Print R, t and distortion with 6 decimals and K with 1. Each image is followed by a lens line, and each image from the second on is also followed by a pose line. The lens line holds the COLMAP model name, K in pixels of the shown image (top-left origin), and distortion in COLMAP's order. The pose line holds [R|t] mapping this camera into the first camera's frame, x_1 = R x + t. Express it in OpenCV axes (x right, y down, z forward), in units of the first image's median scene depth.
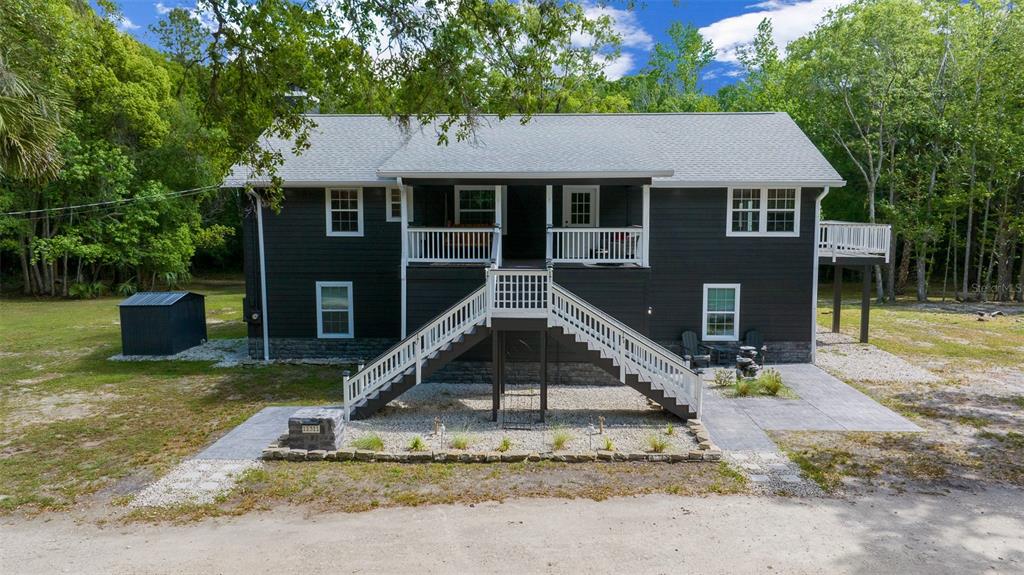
lens RADIAL K [[719.2, 0, 515.7], [0, 719.2, 286.2], [0, 0, 1]] dist [-0.021657, 0.003386]
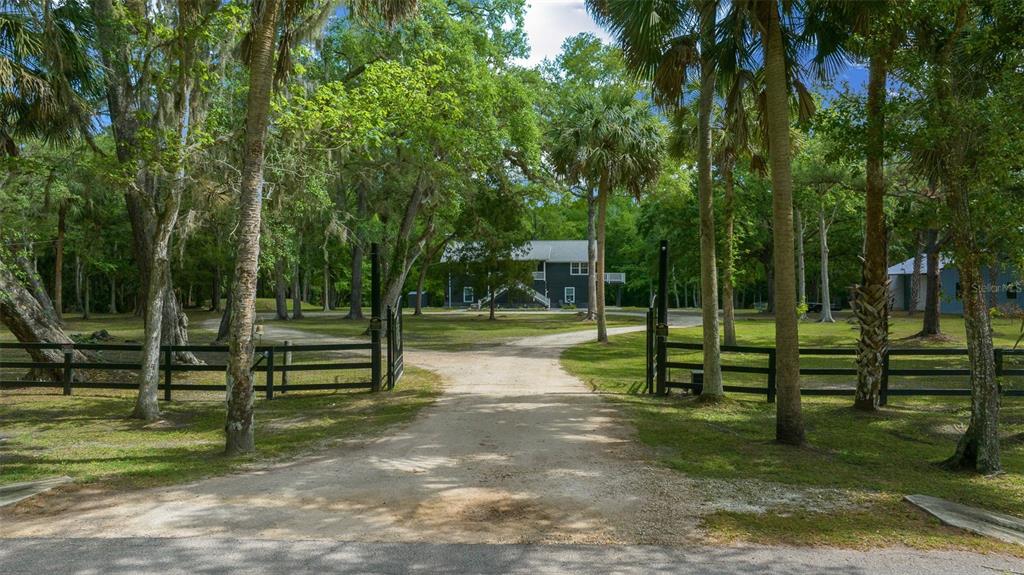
lens RADIAL K [[719.2, 0, 515.7], [0, 719.2, 286.2], [0, 0, 1]] dist [-0.021657, 0.003386]
pose [[0.998694, -0.001898, -0.051050, 0.198962], [-0.003290, 0.994845, -0.101349, 0.385308], [0.050979, 0.101385, 0.993540, -2.856640]]
